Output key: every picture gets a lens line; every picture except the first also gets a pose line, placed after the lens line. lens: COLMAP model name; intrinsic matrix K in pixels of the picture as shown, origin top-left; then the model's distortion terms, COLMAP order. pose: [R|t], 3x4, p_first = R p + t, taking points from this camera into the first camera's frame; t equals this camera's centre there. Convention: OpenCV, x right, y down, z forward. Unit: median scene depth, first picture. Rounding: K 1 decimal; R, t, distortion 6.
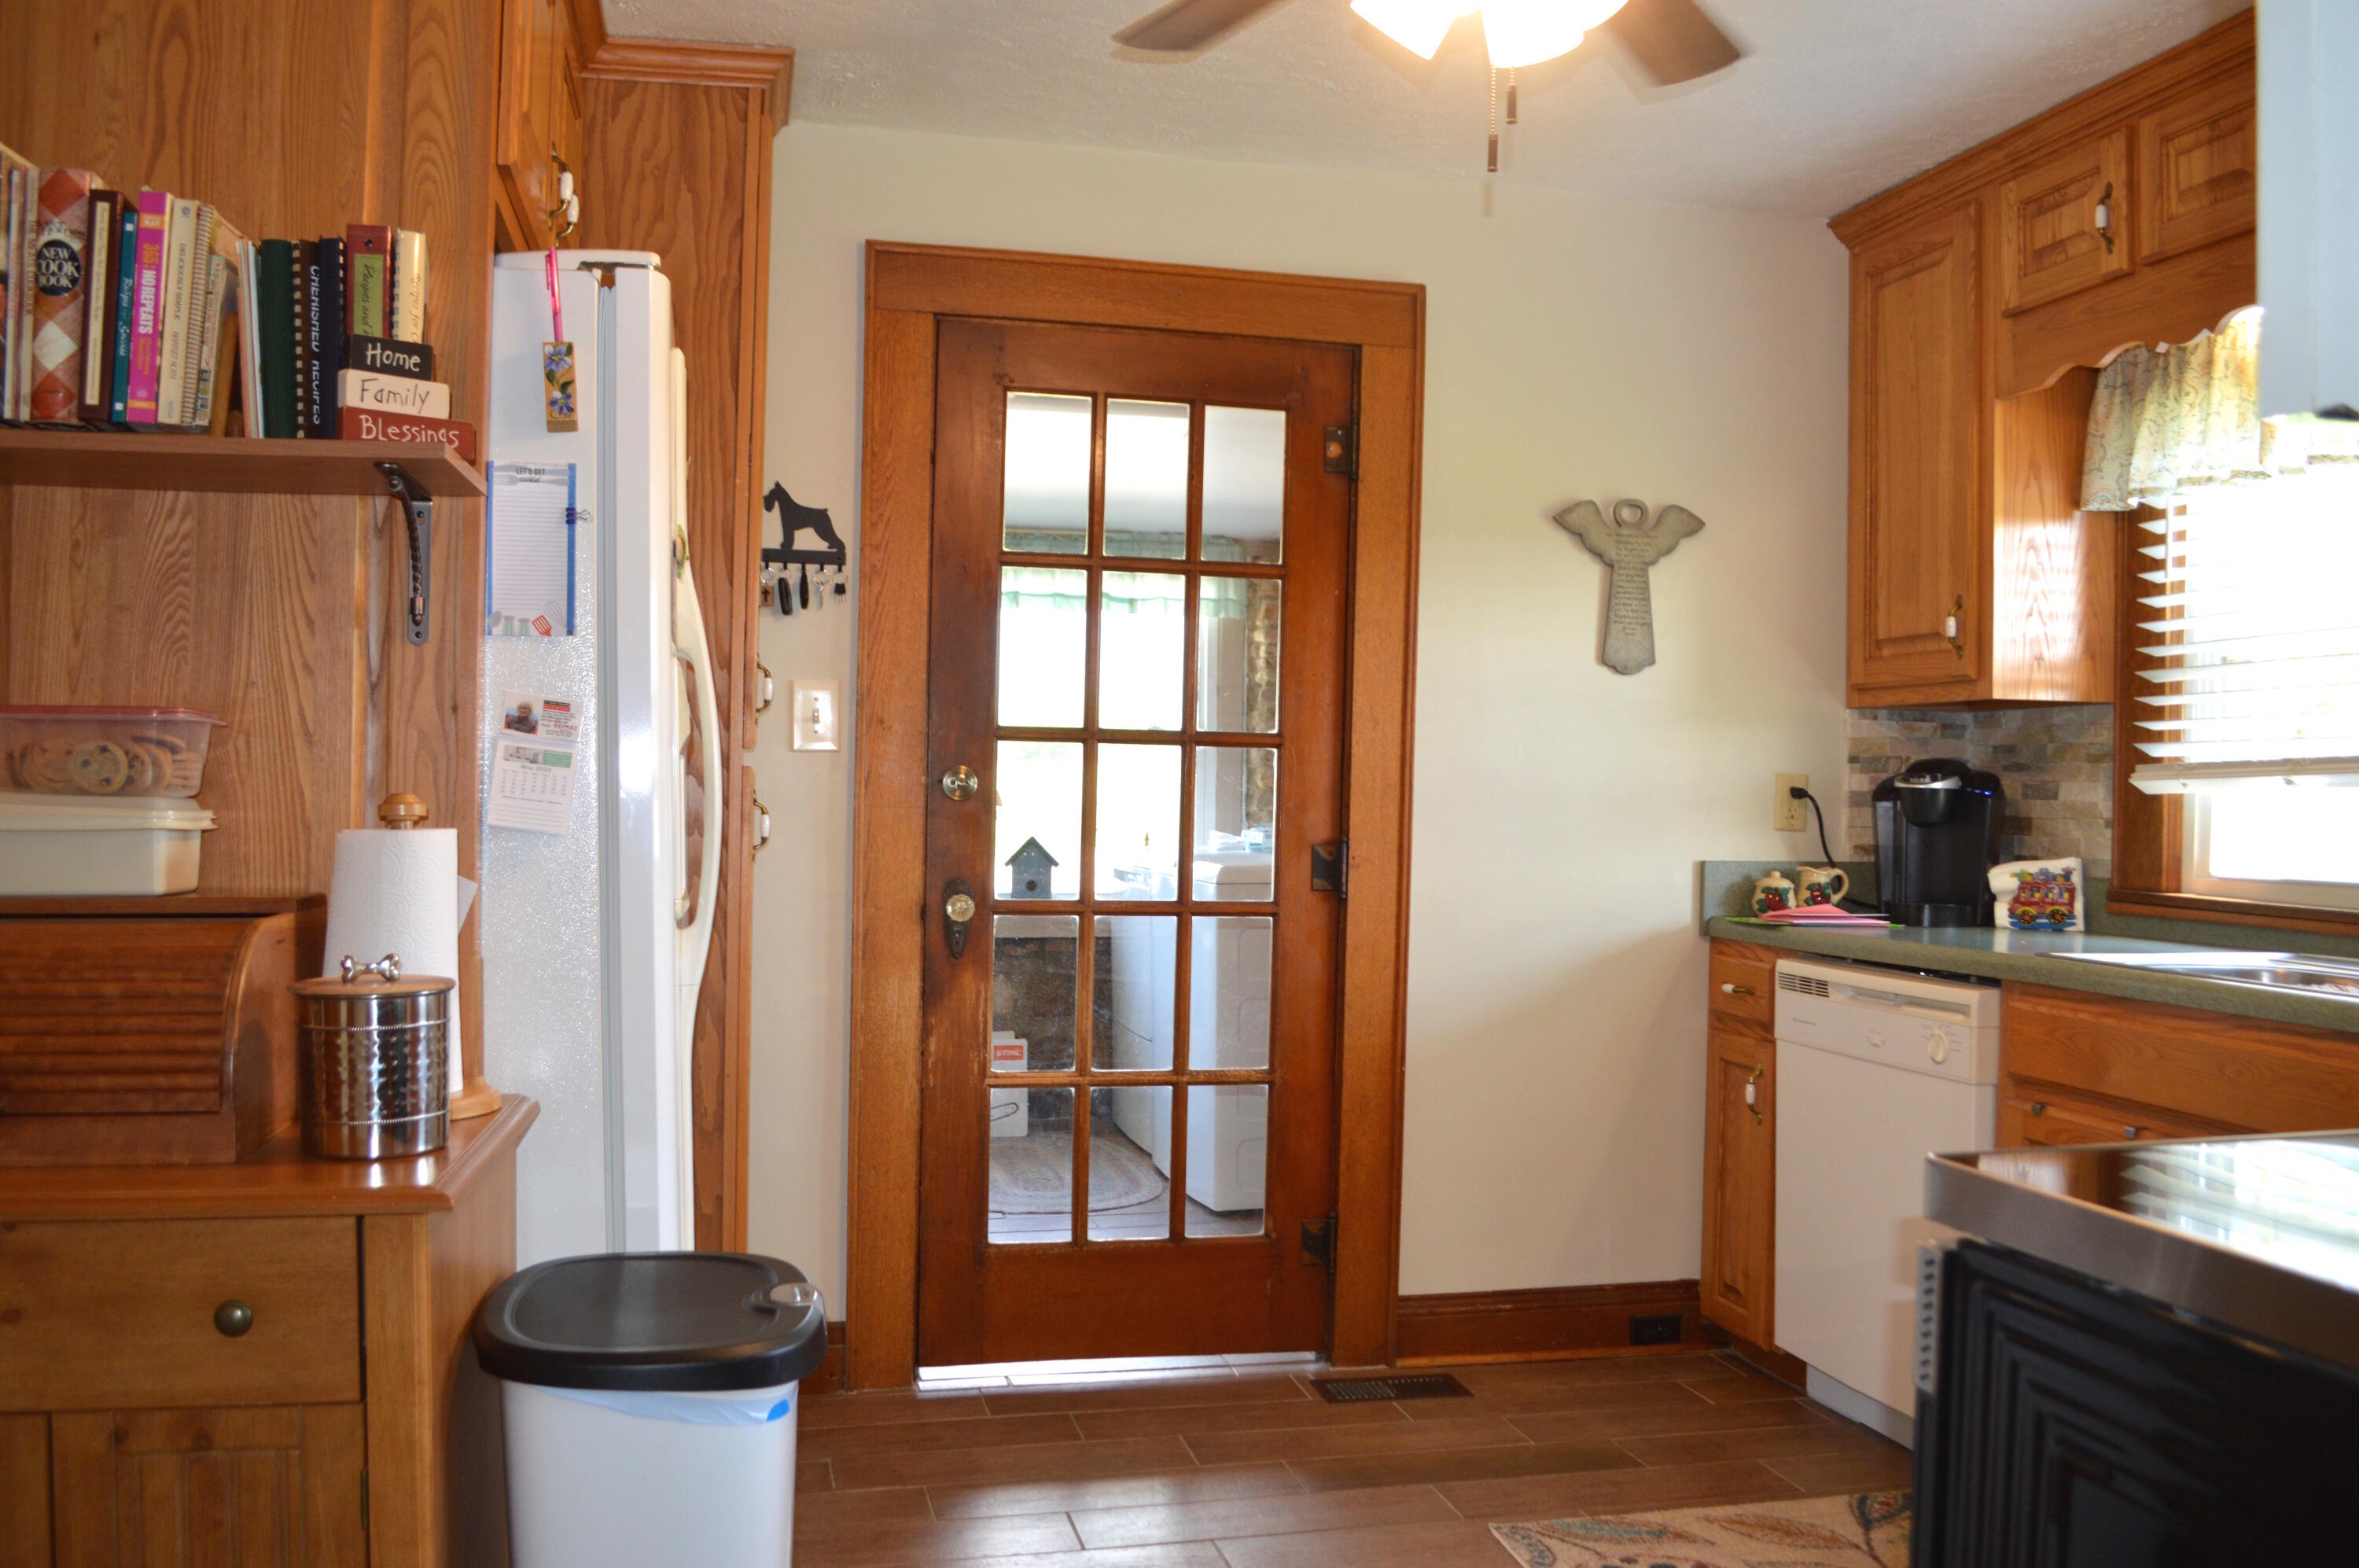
lens RADIAL K [[1892.0, 0, 1186.1], [0, 1892.0, 789.9], [0, 0, 1]] dist [-0.077187, 0.008858]
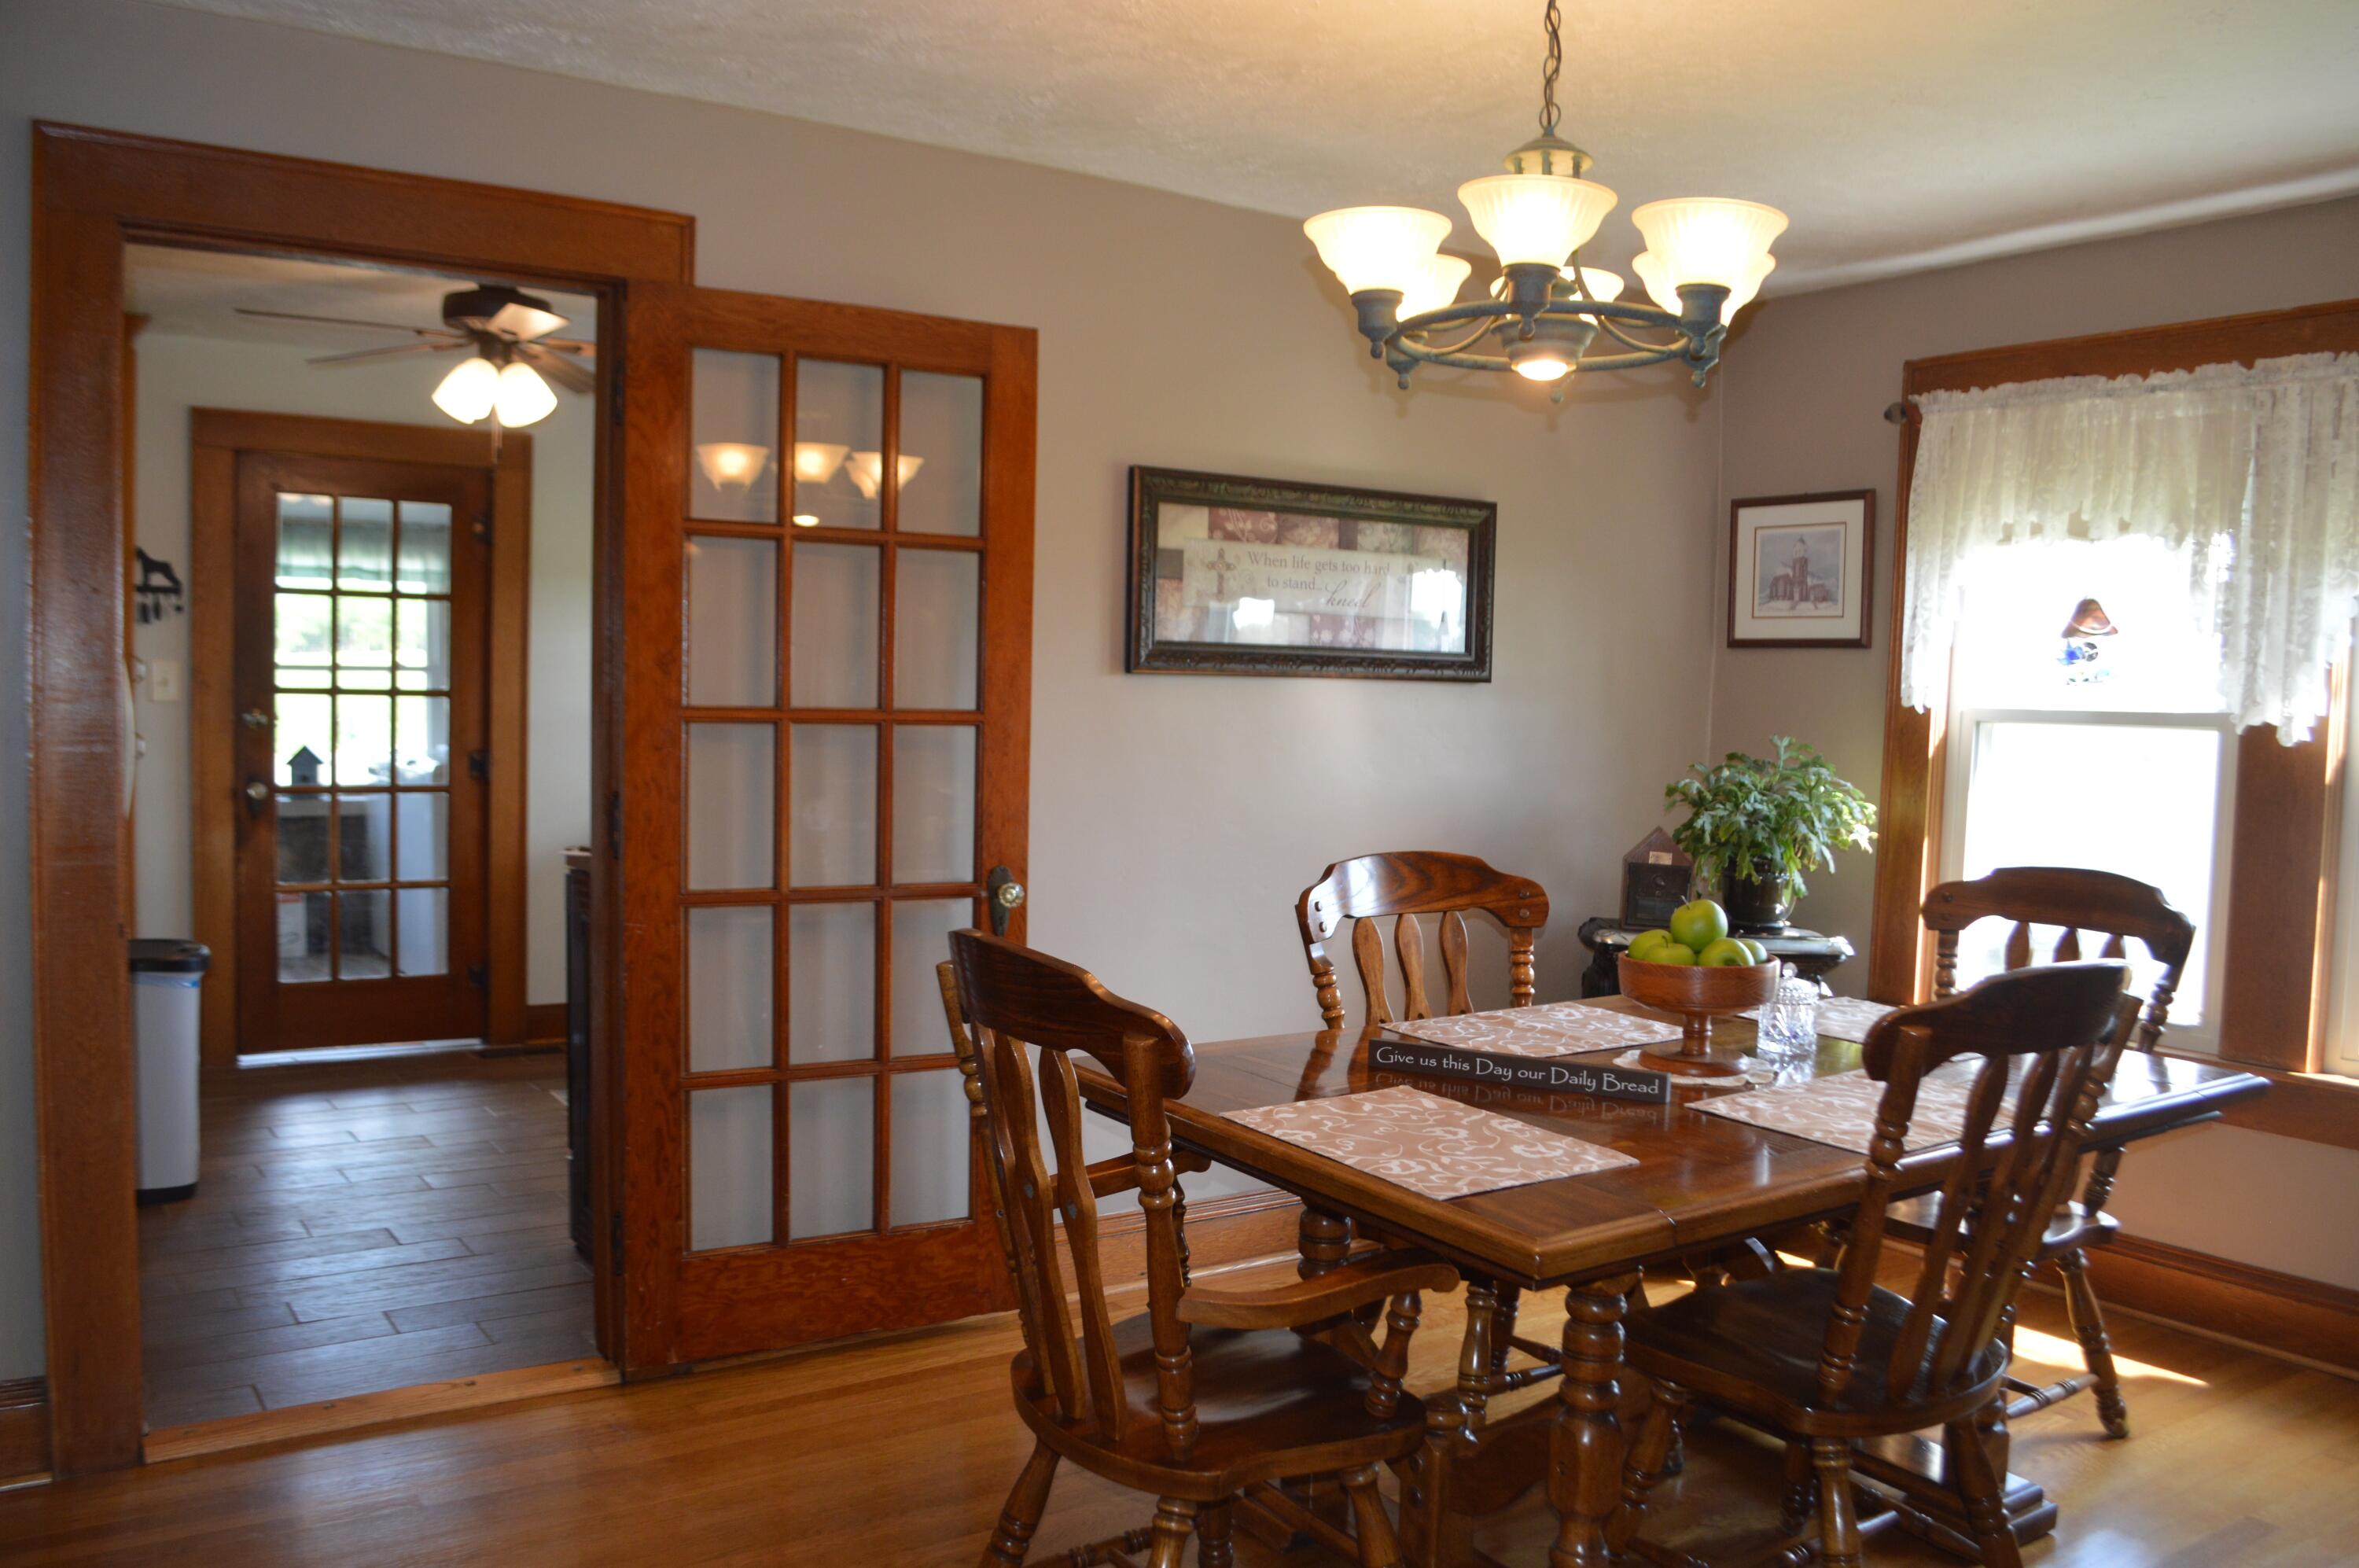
lens RADIAL K [[1892.0, 0, 1181.0], [0, 1892.0, 797.1], [0, 0, 1]] dist [-0.077187, 0.008858]
pose [[0.938681, -0.017897, 0.344321, 0.088765], [-0.003153, 0.998164, 0.060479, -0.036852], [-0.344772, -0.057856, 0.936902, -0.877891]]
